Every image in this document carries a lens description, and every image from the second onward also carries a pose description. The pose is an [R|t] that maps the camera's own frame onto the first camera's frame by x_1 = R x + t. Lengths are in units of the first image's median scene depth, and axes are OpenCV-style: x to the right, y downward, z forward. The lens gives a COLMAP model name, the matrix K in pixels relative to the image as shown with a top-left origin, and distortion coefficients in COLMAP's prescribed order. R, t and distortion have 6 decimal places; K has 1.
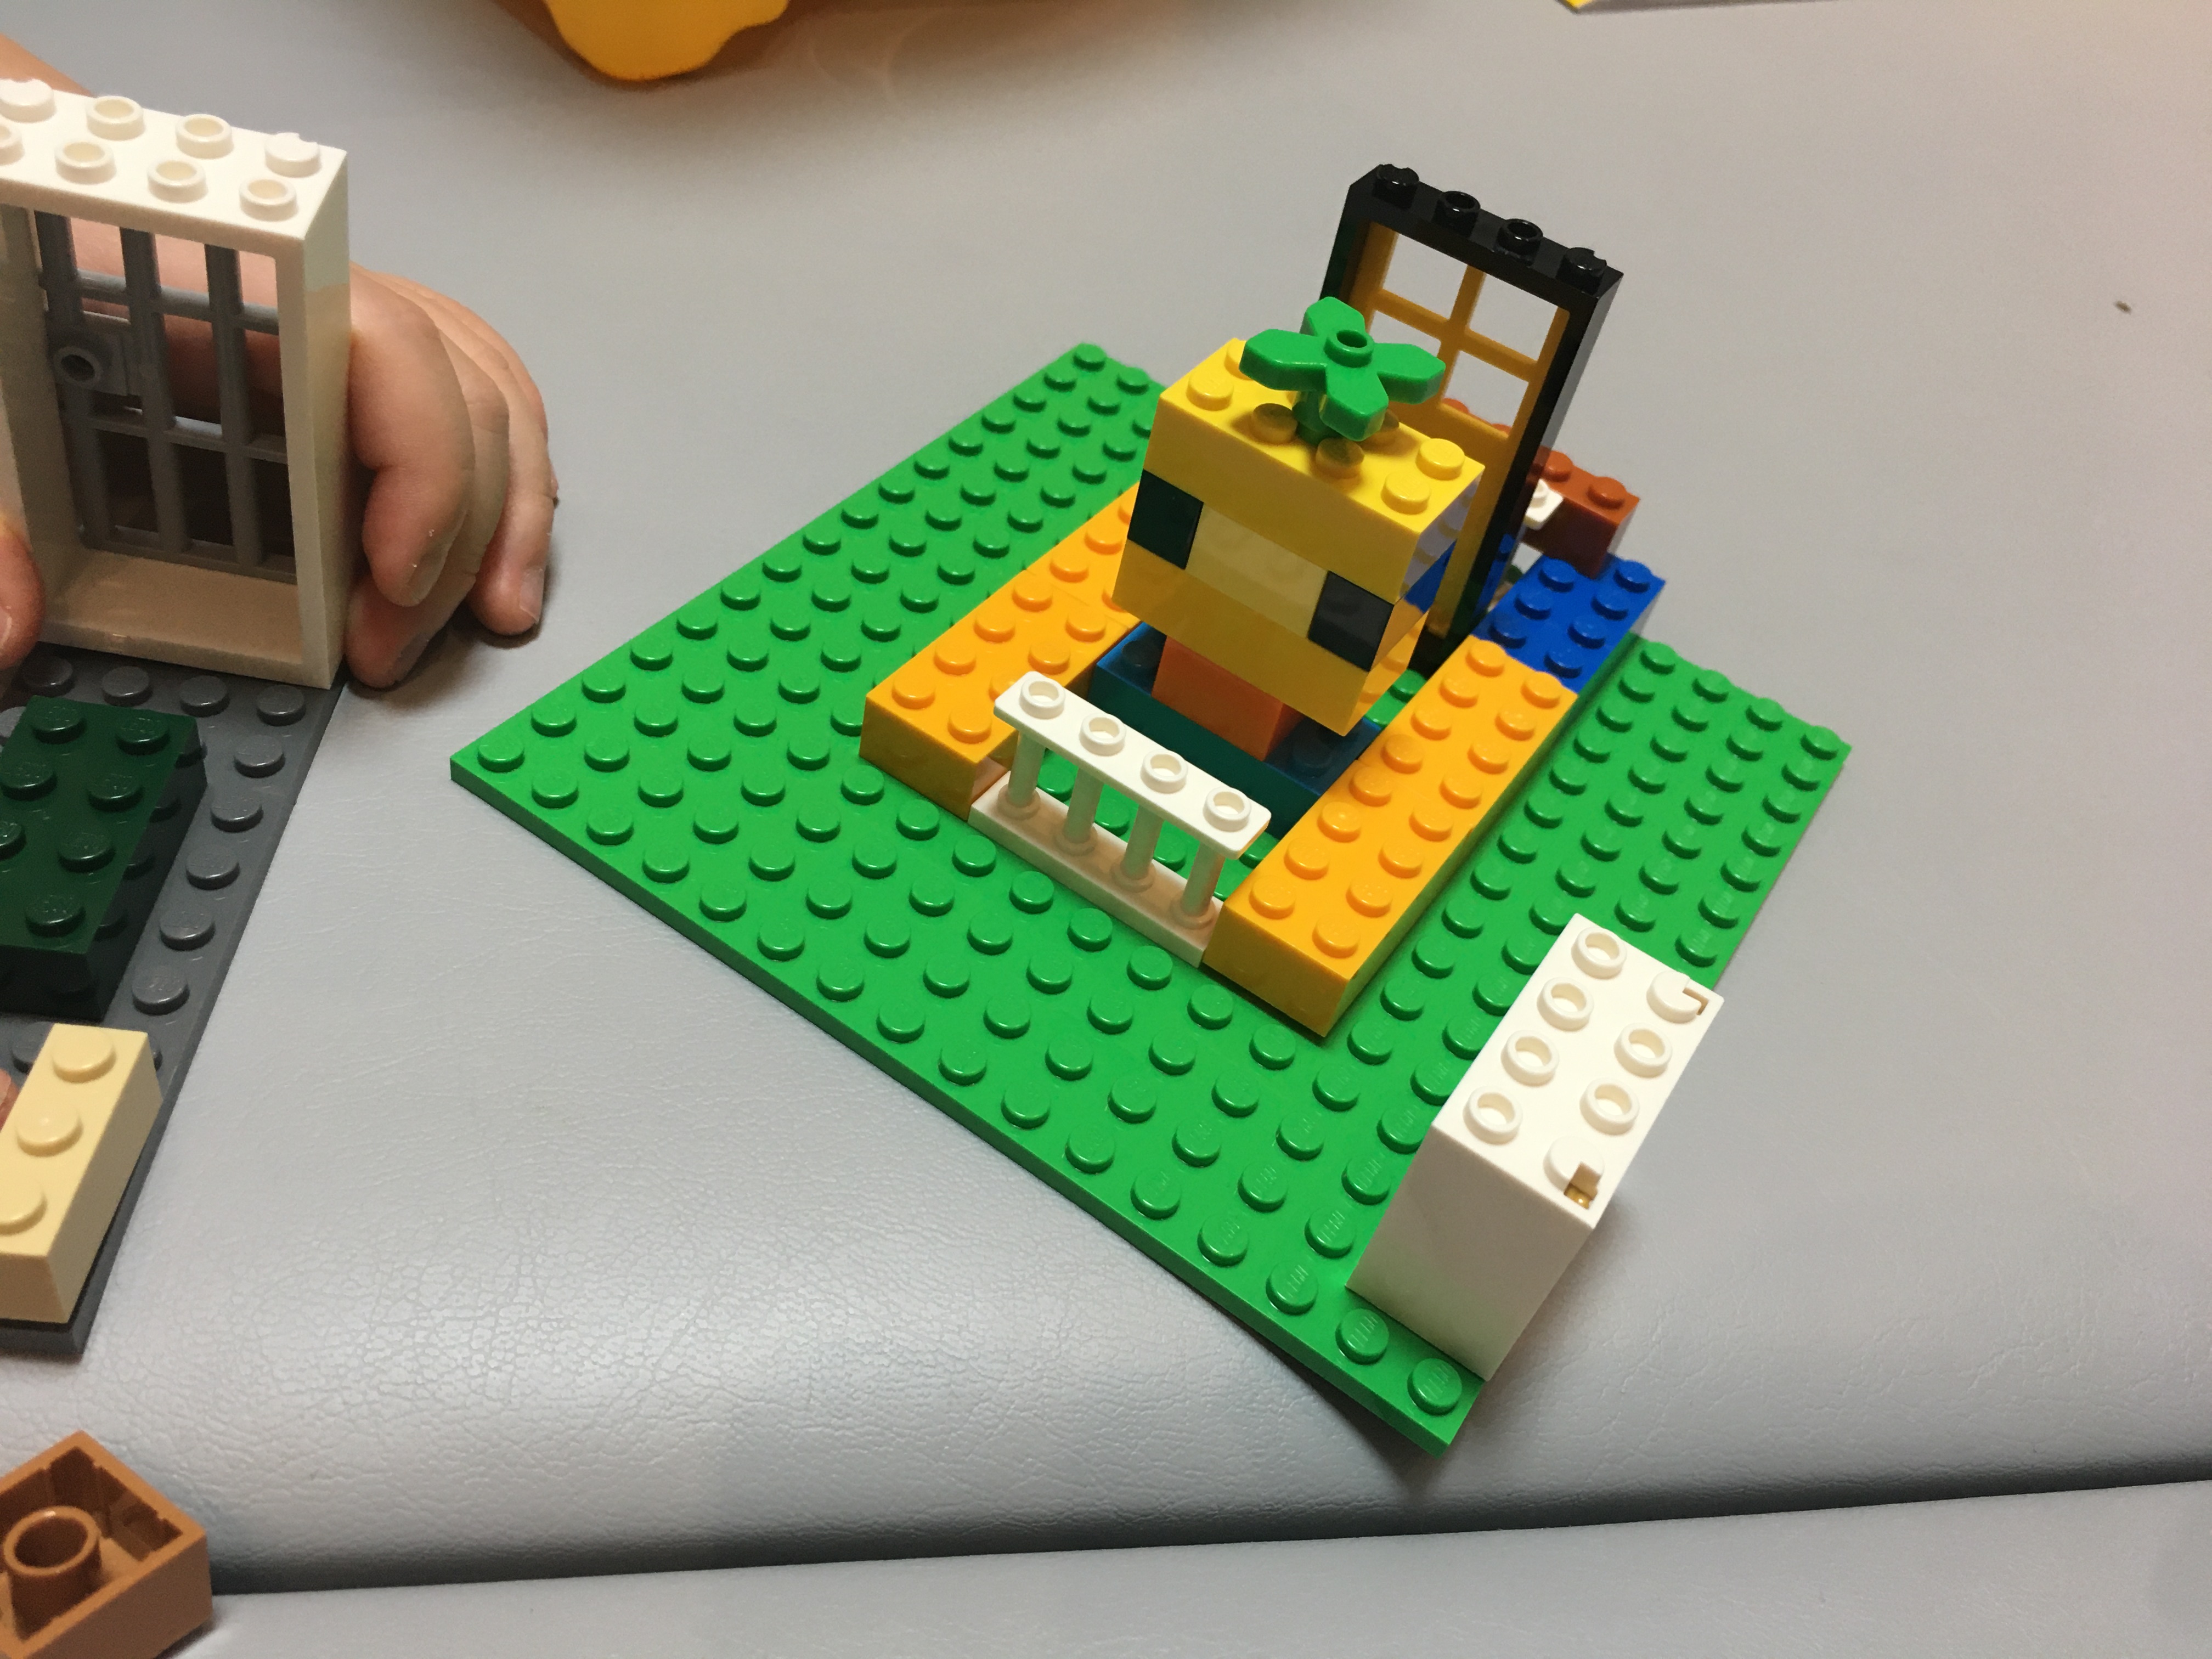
lens RADIAL K [[1872.5, 0, 1106.0], [0, 1872.5, 829.5], [0, 0, 1]] dist [0.056877, -0.151610]
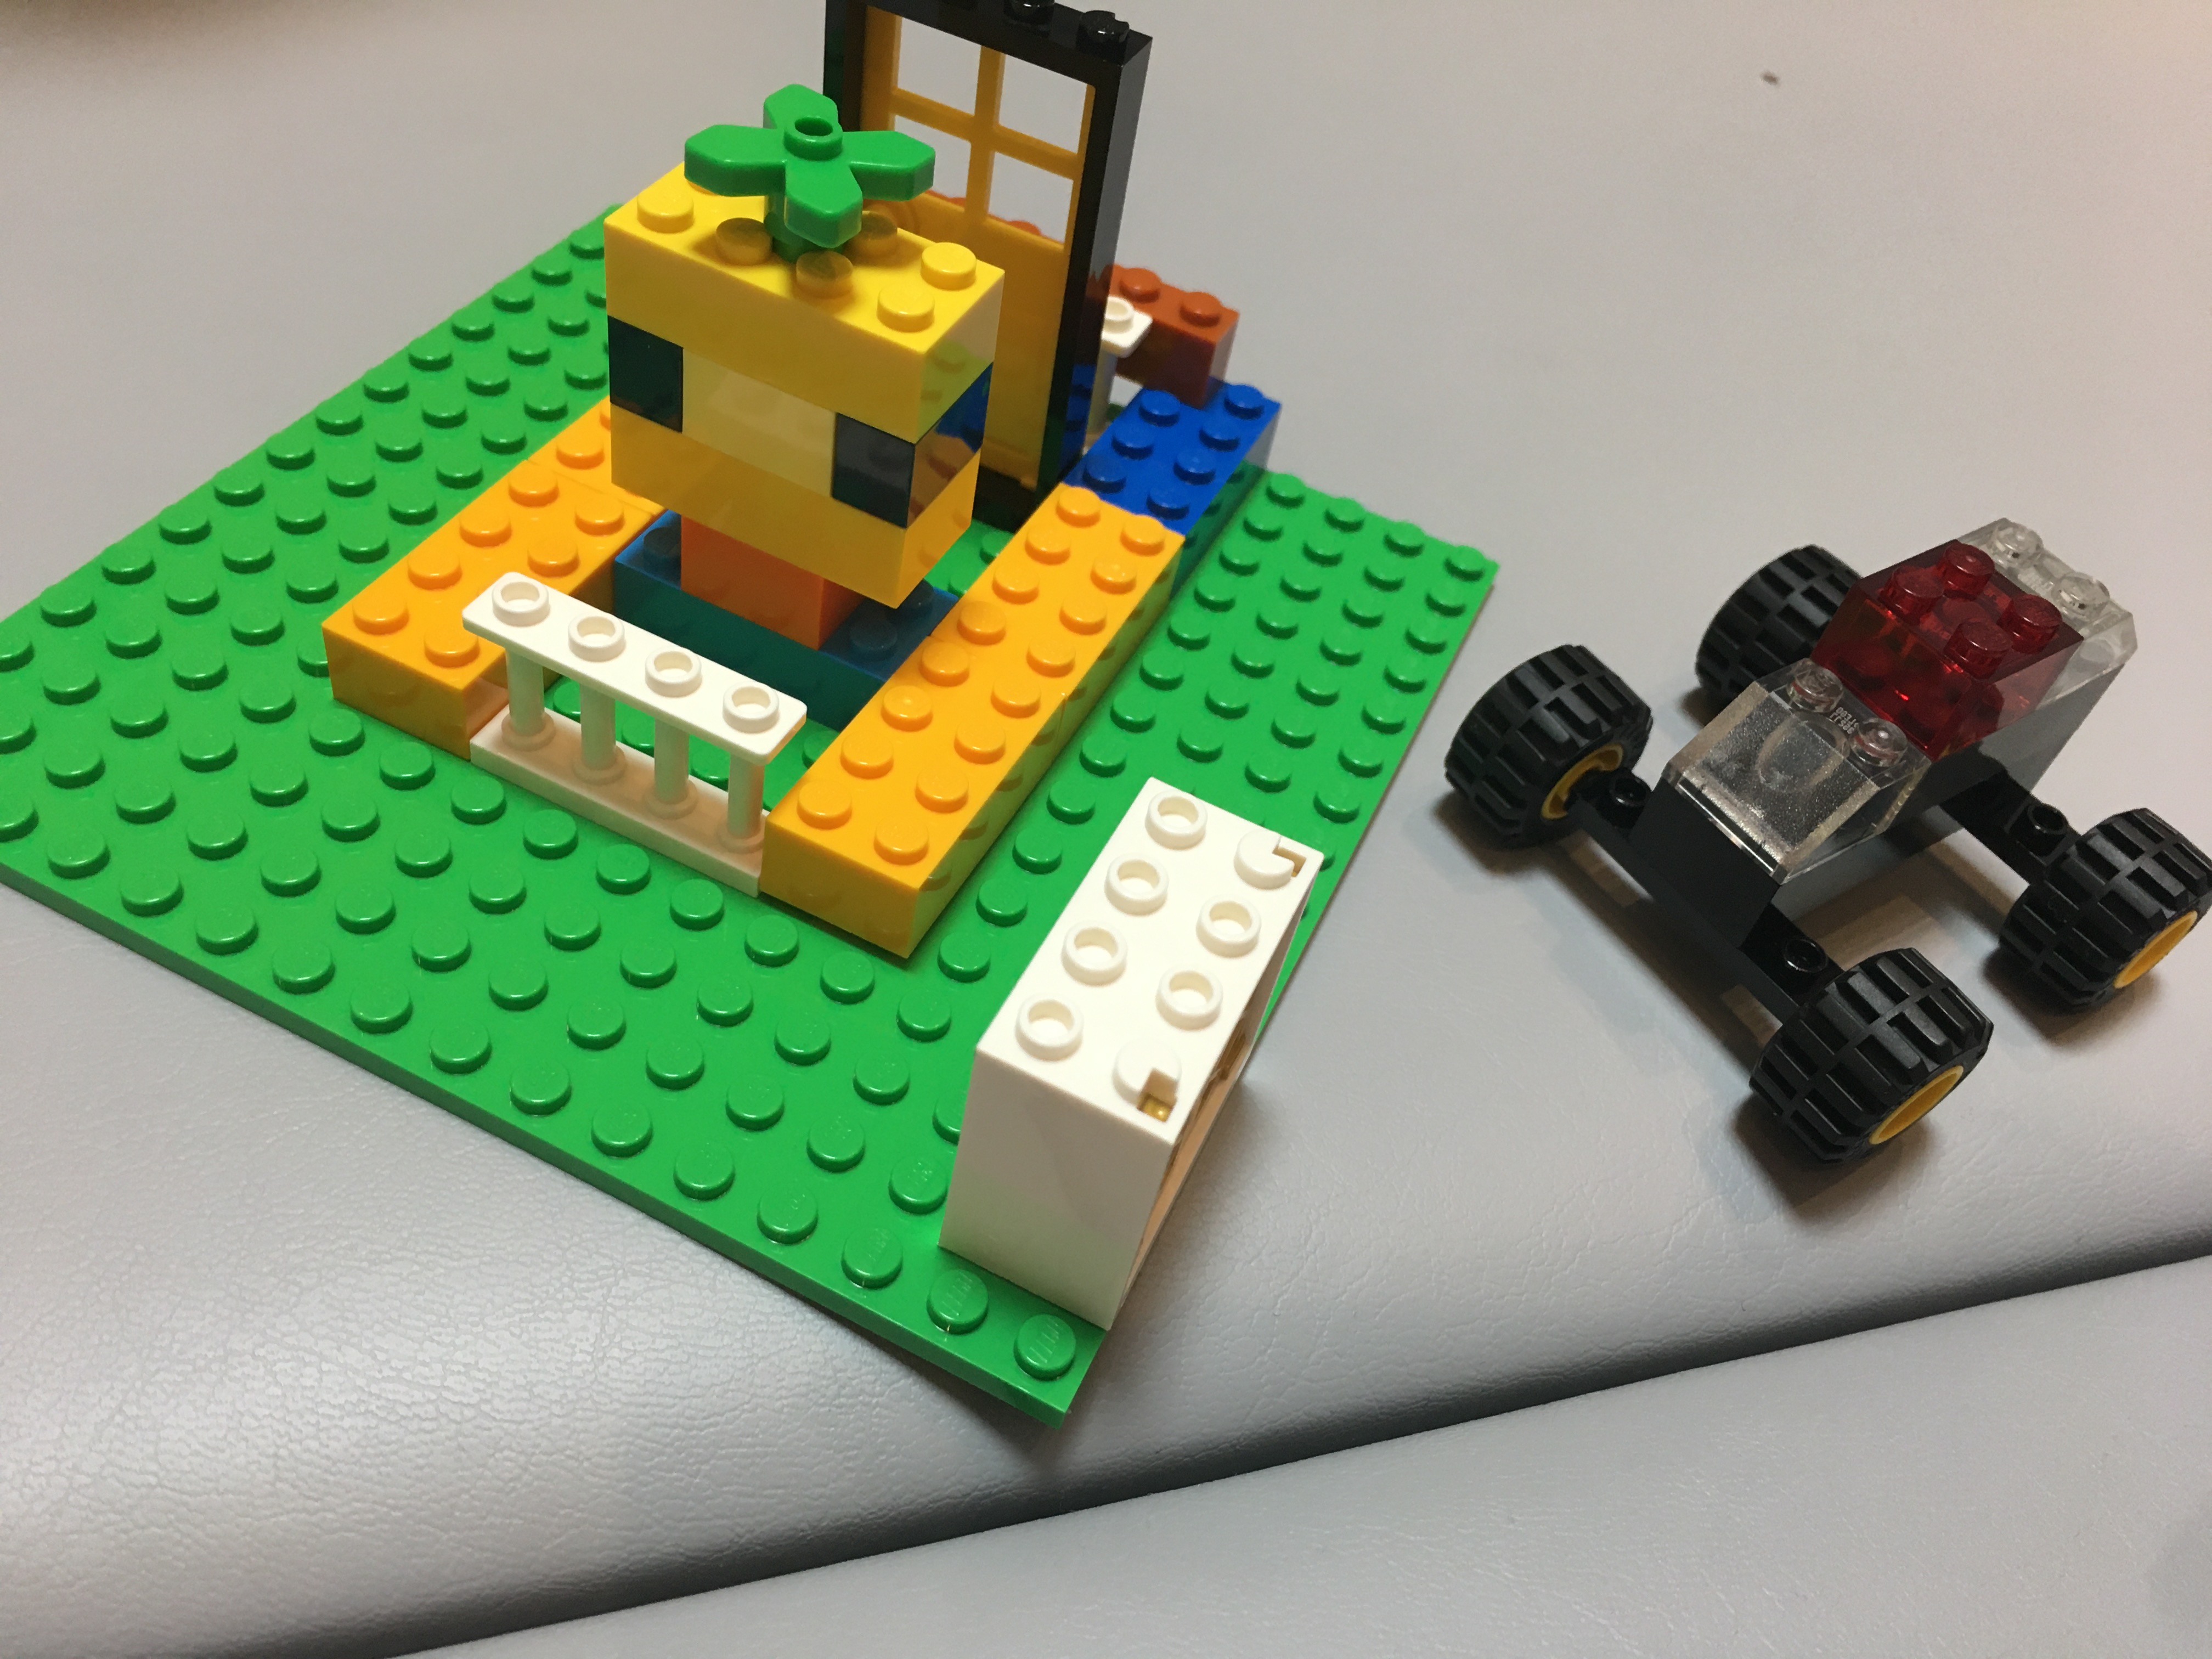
lens RADIAL K [[1872.5, 0, 1106.0], [0, 1872.5, 829.5], [0, 0, 1]] dist [0.056877, -0.151610]
pose [[0.987569, -0.125160, 0.095089, 0.135705], [0.121292, 0.991576, 0.045453, 0.024858], [-0.099977, -0.033354, 0.994431, 0.141400]]
